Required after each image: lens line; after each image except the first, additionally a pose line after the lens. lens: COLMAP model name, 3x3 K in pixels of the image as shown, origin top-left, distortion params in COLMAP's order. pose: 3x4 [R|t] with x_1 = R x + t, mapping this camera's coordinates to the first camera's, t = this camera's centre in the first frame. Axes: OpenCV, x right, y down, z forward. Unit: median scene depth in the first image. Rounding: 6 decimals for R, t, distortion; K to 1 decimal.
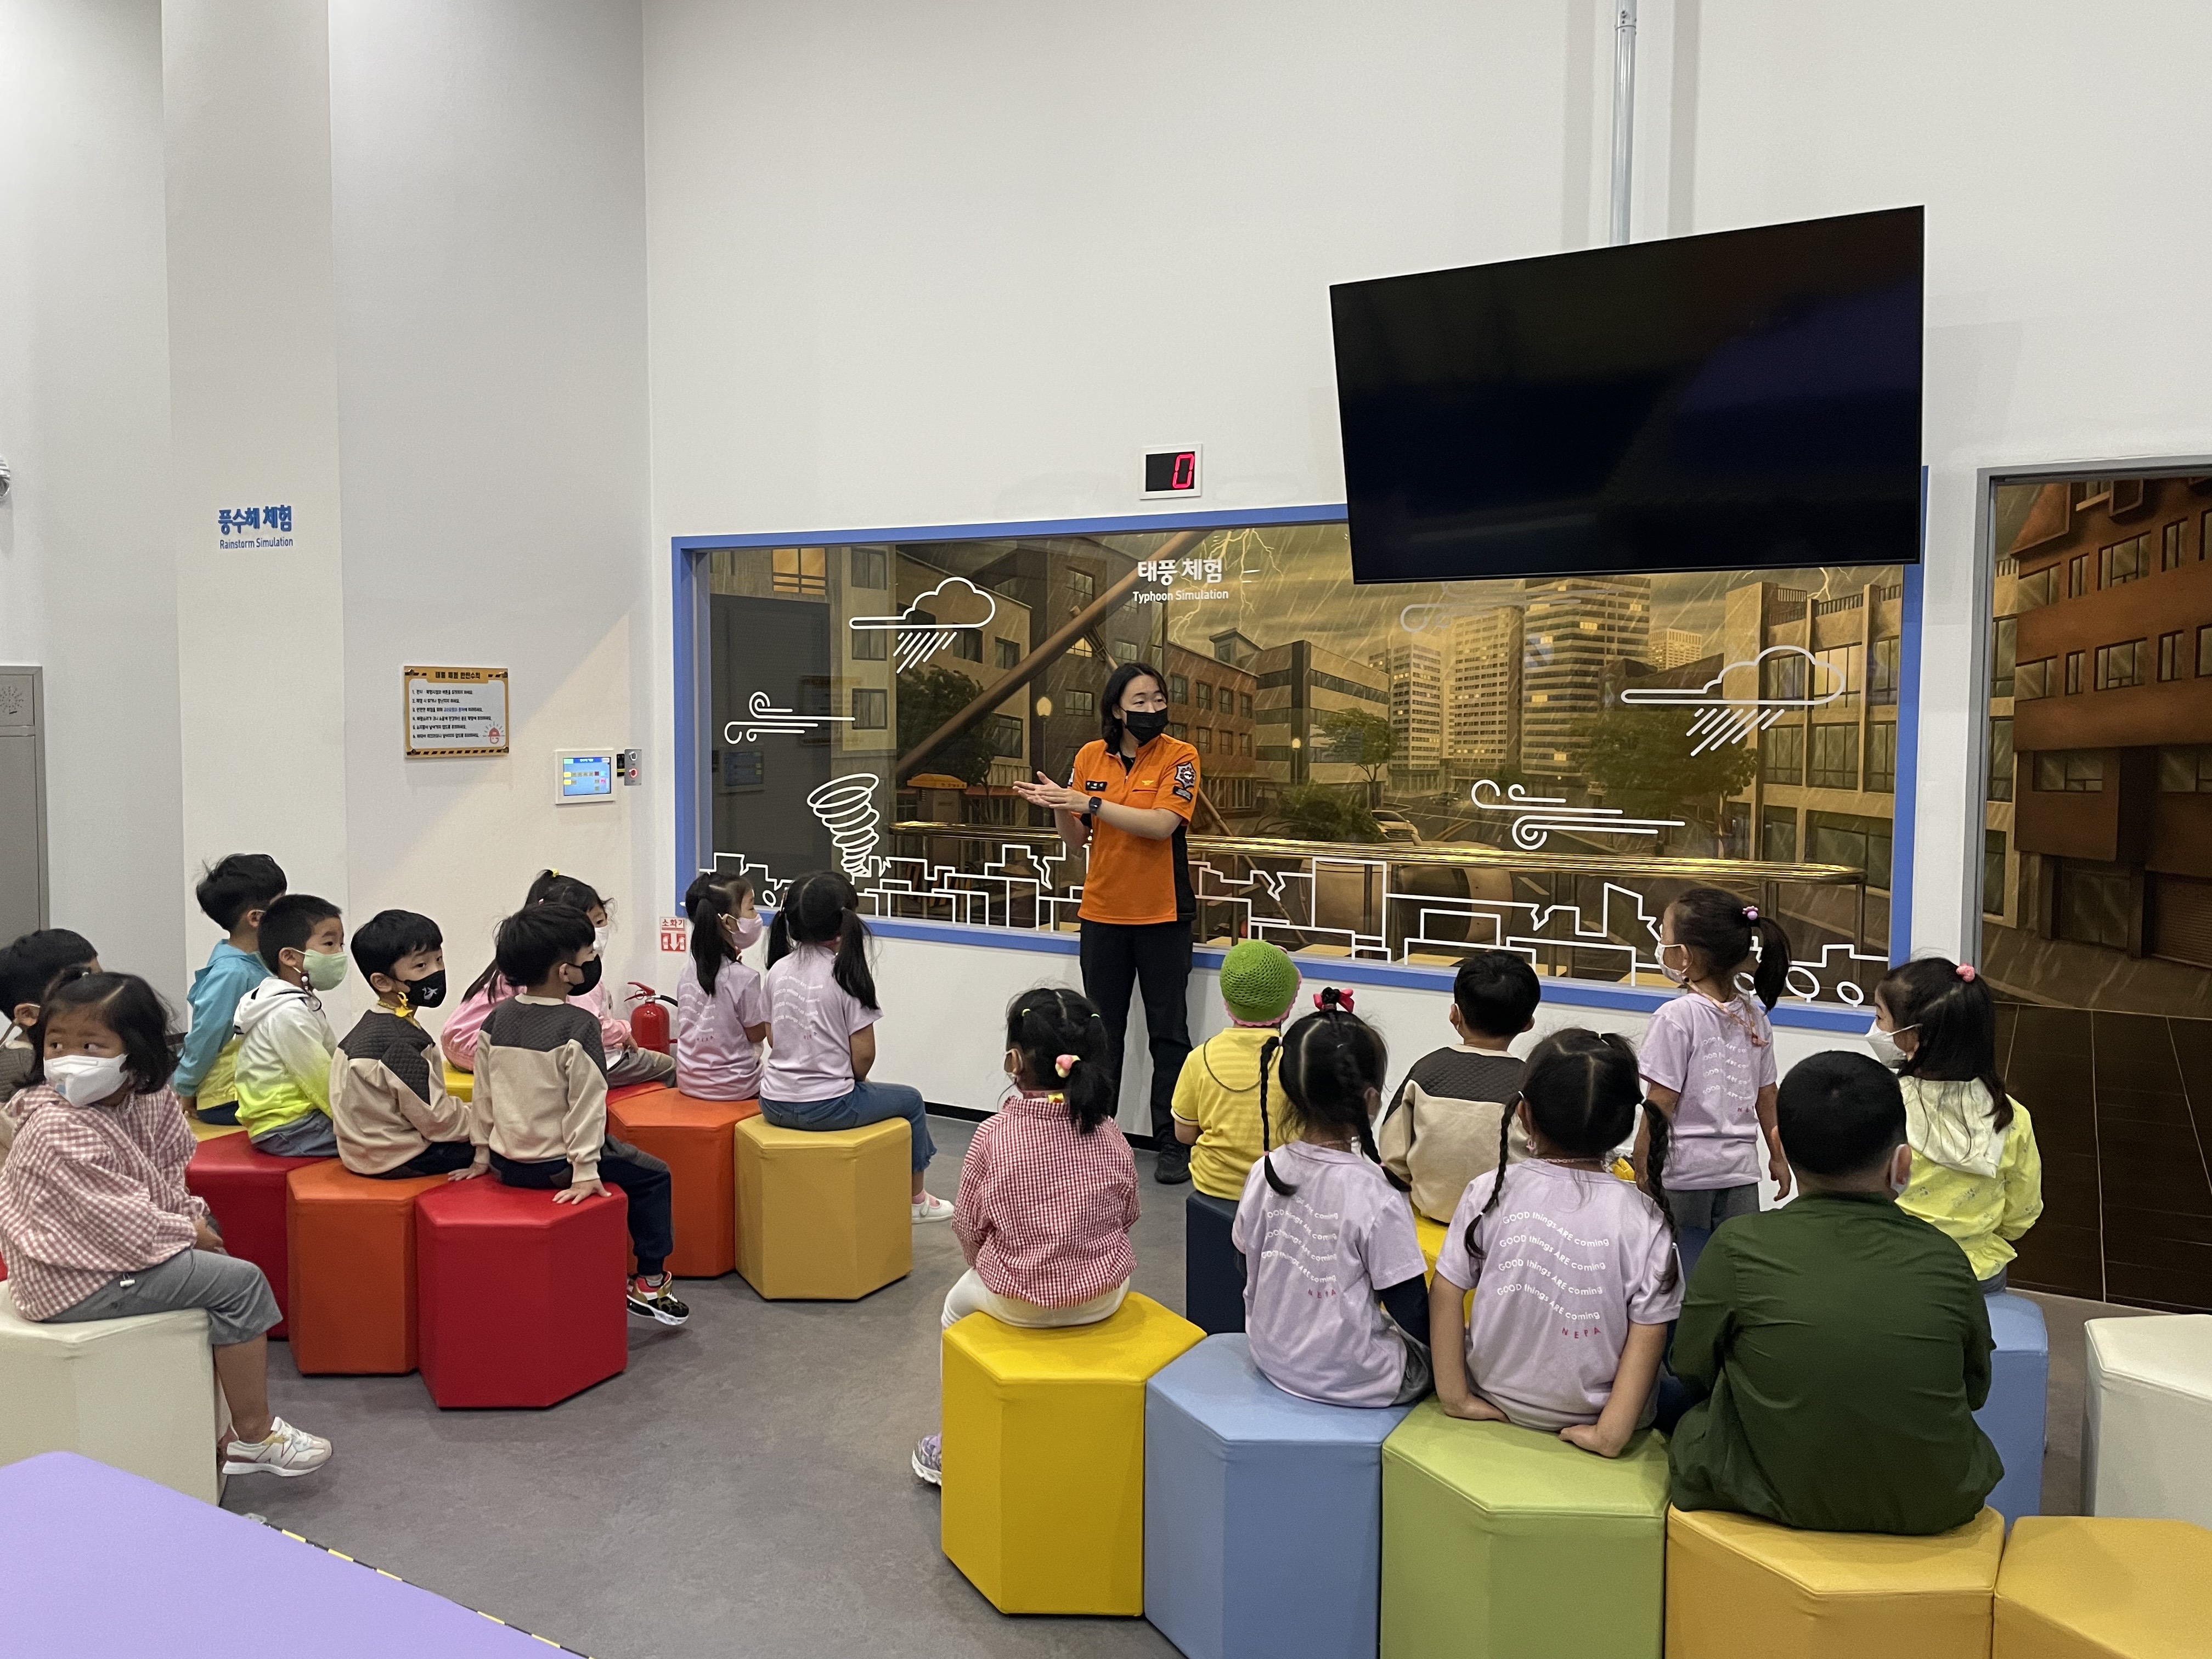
lens RADIAL K [[1697.7, 0, 1064.8], [0, 1697.7, 796.1], [0, 0, 1]] dist [0.077584, -0.098554]
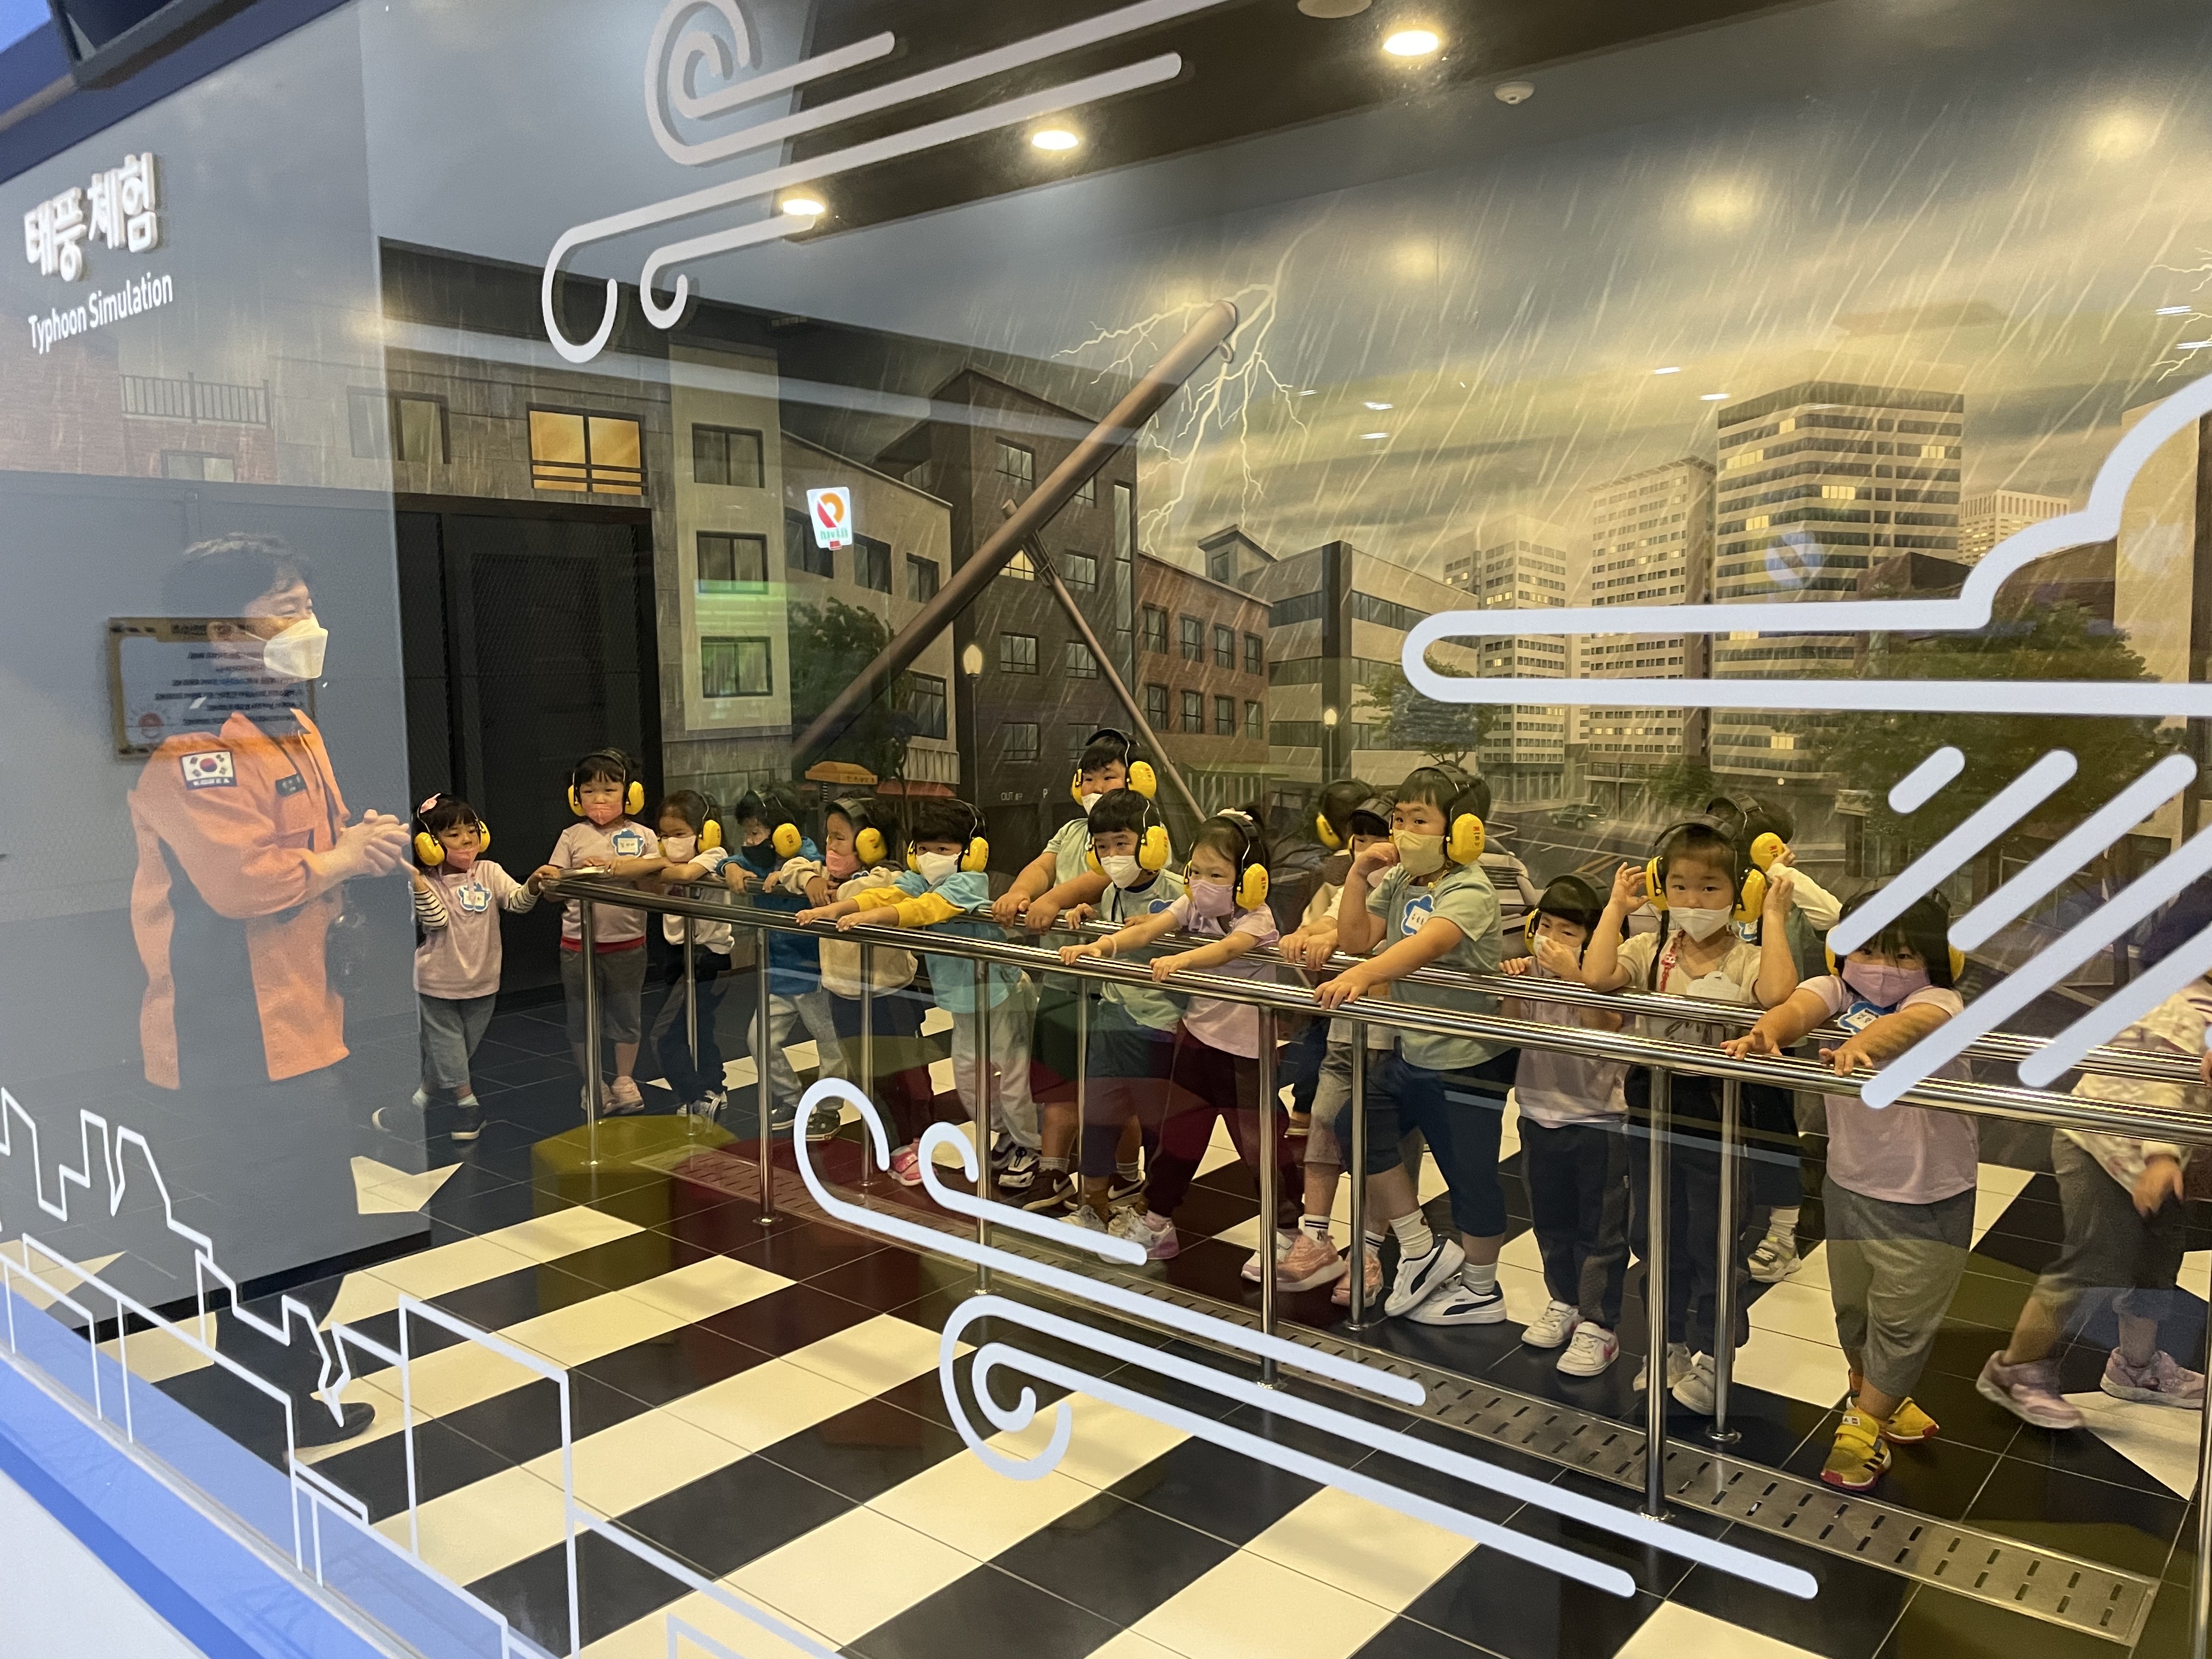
lens RADIAL K [[1697.7, 0, 1106.8], [0, 1697.7, 810.8], [0, 0, 1]] dist [0.077584, -0.098554]
pose [[0.987201, -0.002644, -0.159456, 0.165874], [0.009591, 0.999037, 0.042815, -0.026440], [0.159189, -0.043797, 0.986276, 0.433464]]
